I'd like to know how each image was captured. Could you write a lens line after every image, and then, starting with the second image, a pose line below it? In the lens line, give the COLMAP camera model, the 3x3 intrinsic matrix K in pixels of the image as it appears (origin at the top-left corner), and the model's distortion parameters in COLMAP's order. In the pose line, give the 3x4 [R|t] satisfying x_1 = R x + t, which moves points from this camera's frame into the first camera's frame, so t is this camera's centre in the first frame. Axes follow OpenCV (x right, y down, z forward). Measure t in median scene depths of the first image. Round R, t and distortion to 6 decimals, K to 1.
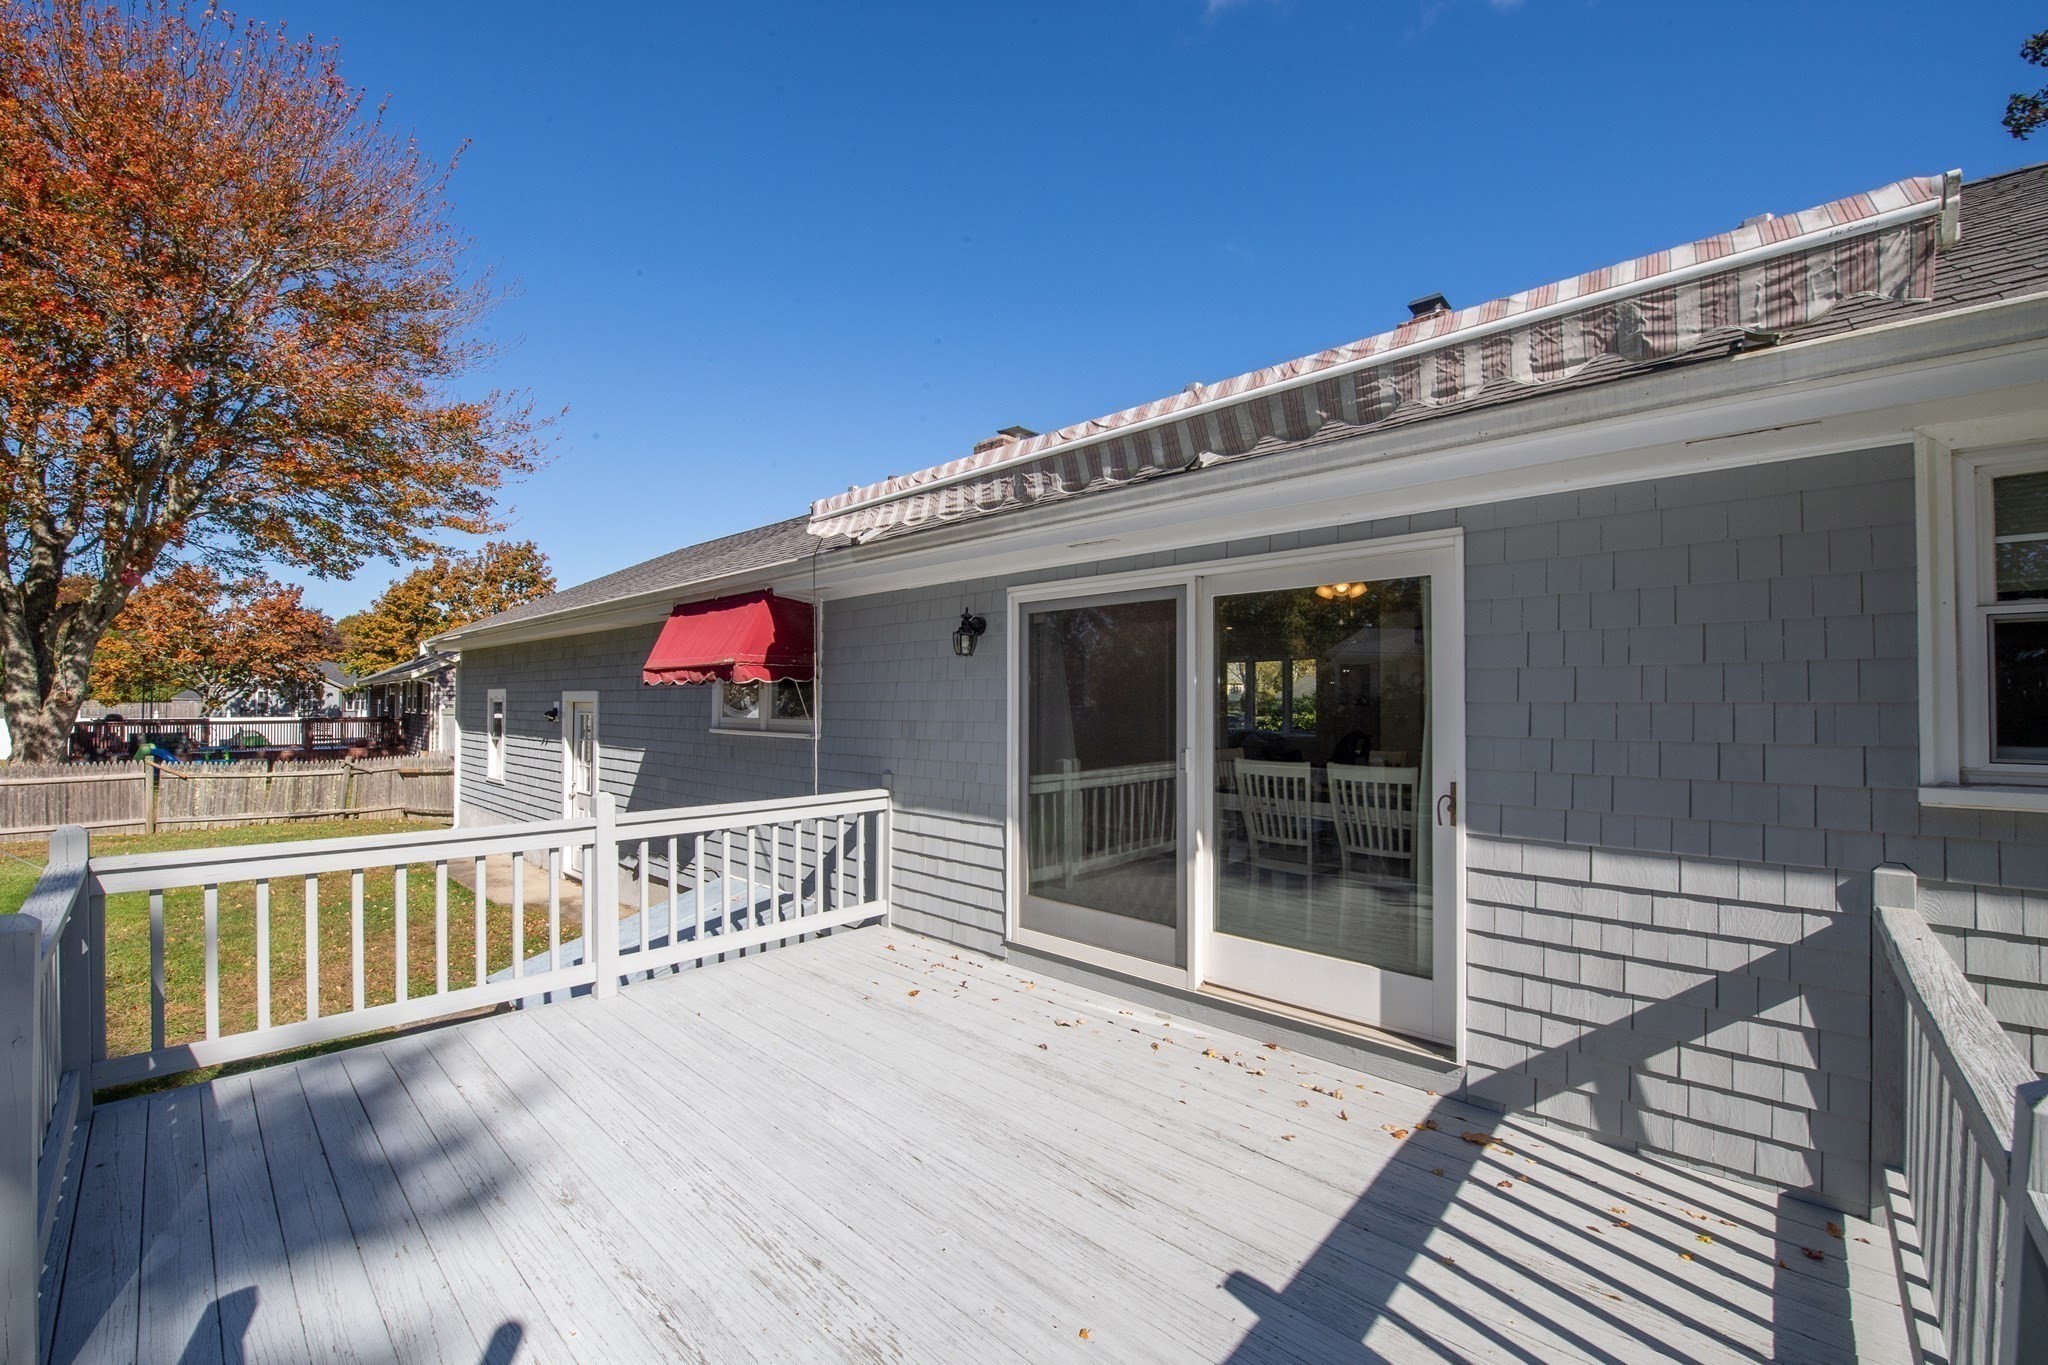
lens RADIAL K [[843.3, 0, 1028.0], [0, 843.3, 694.8], [0, 0, 1]] dist [-0.001276, -0.000309]
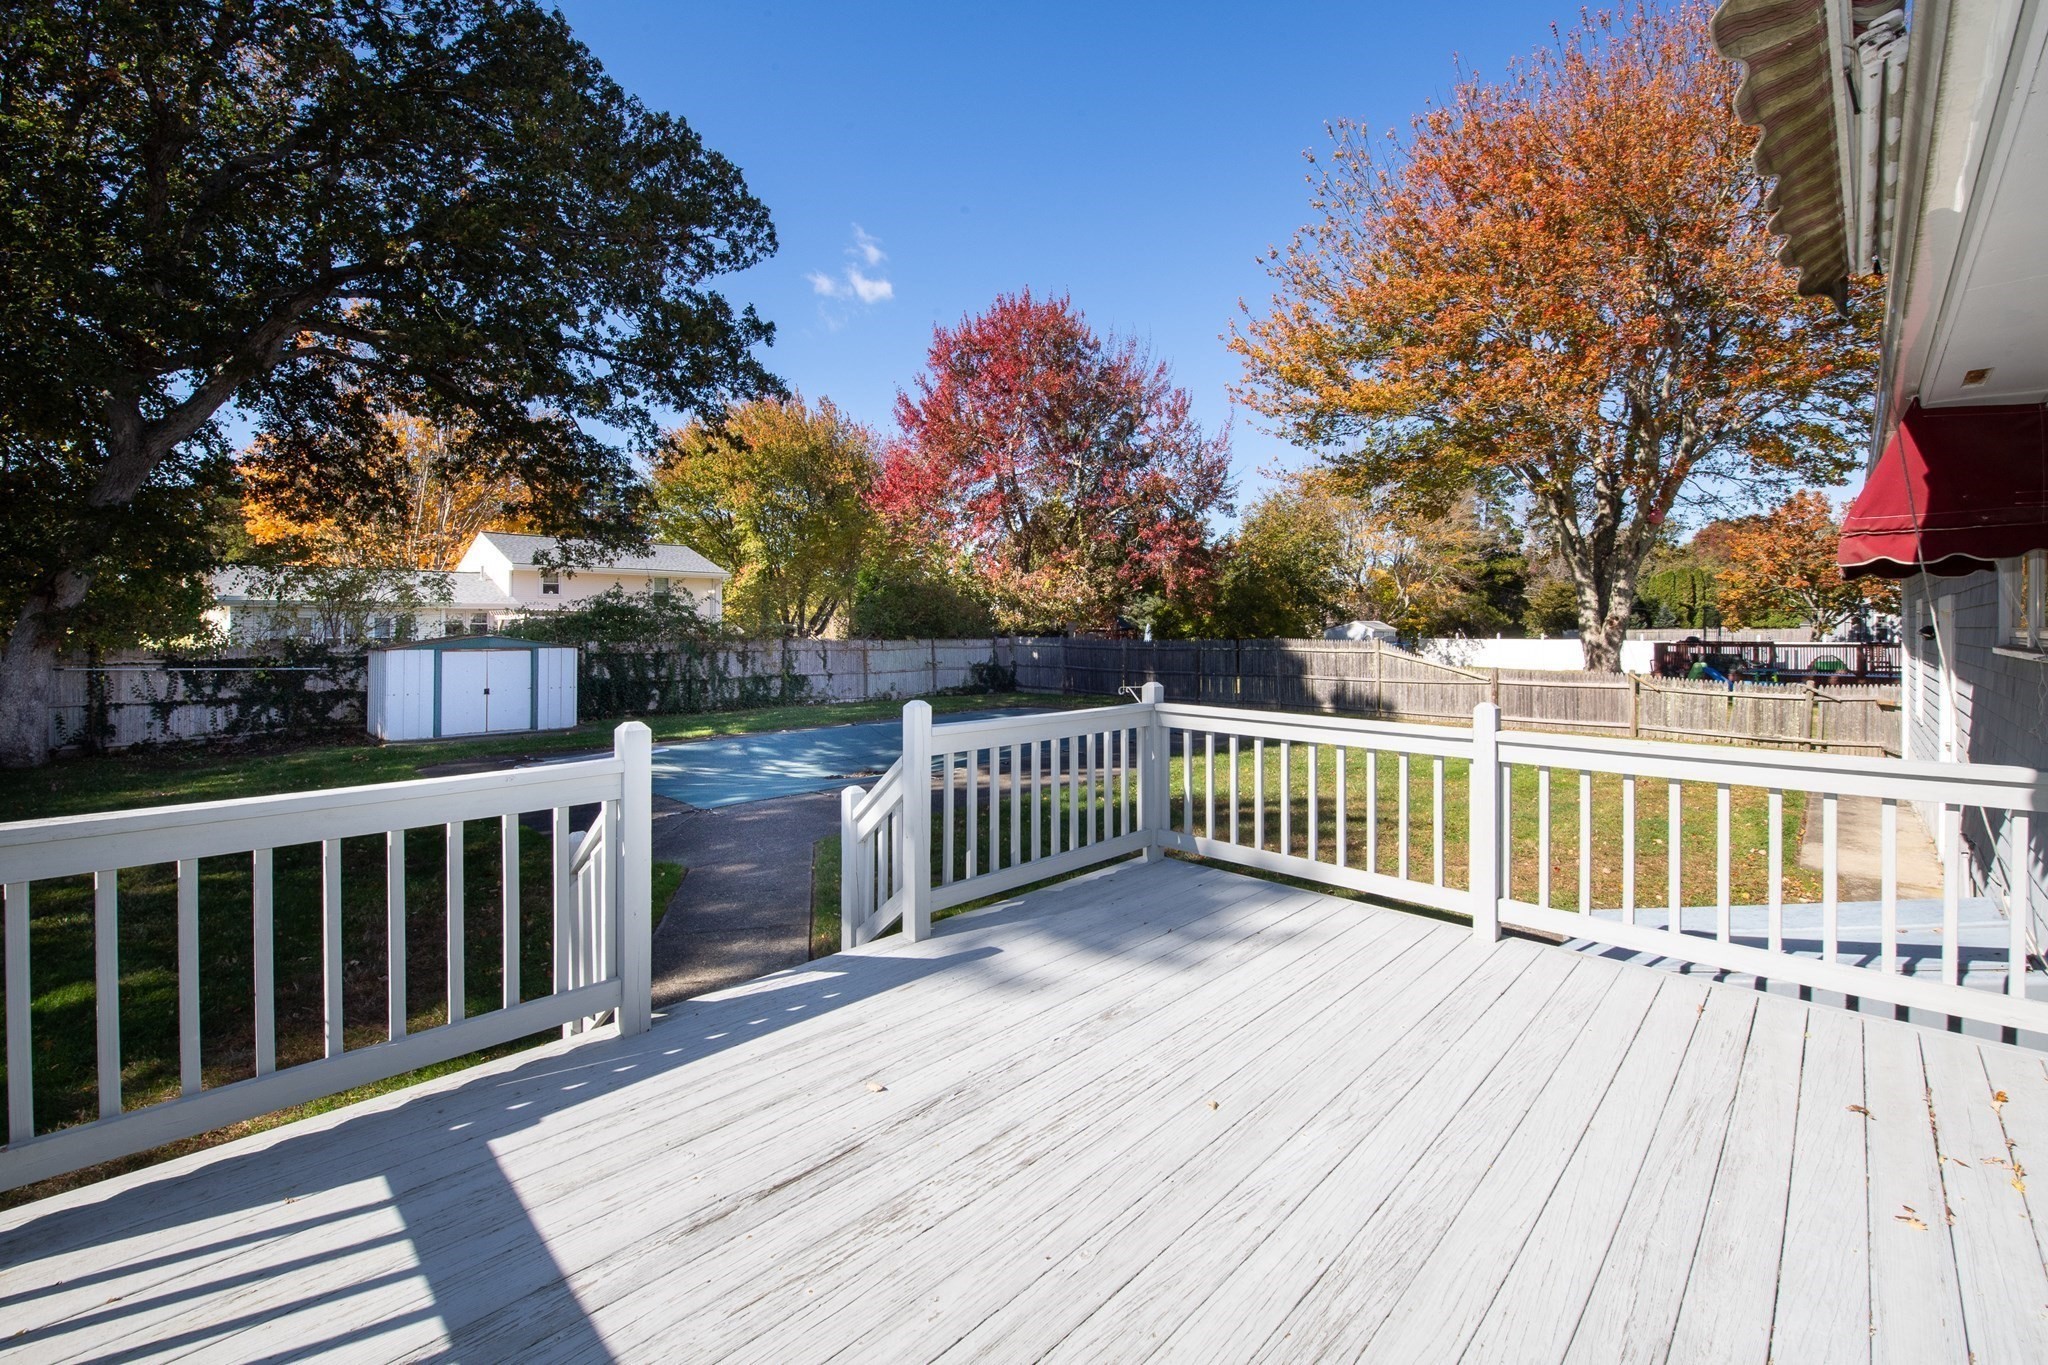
lens RADIAL K [[843.3, 0, 1021.7], [0, 843.3, 626.0], [0, 0, 1]] dist [-0.001276, -0.000309]
pose [[-0.020757, -0.006444, -0.999764, 0.141706], [0.013542, 0.999886, -0.006725, 0.007944], [0.999693, -0.013678, -0.020668, 0.179032]]
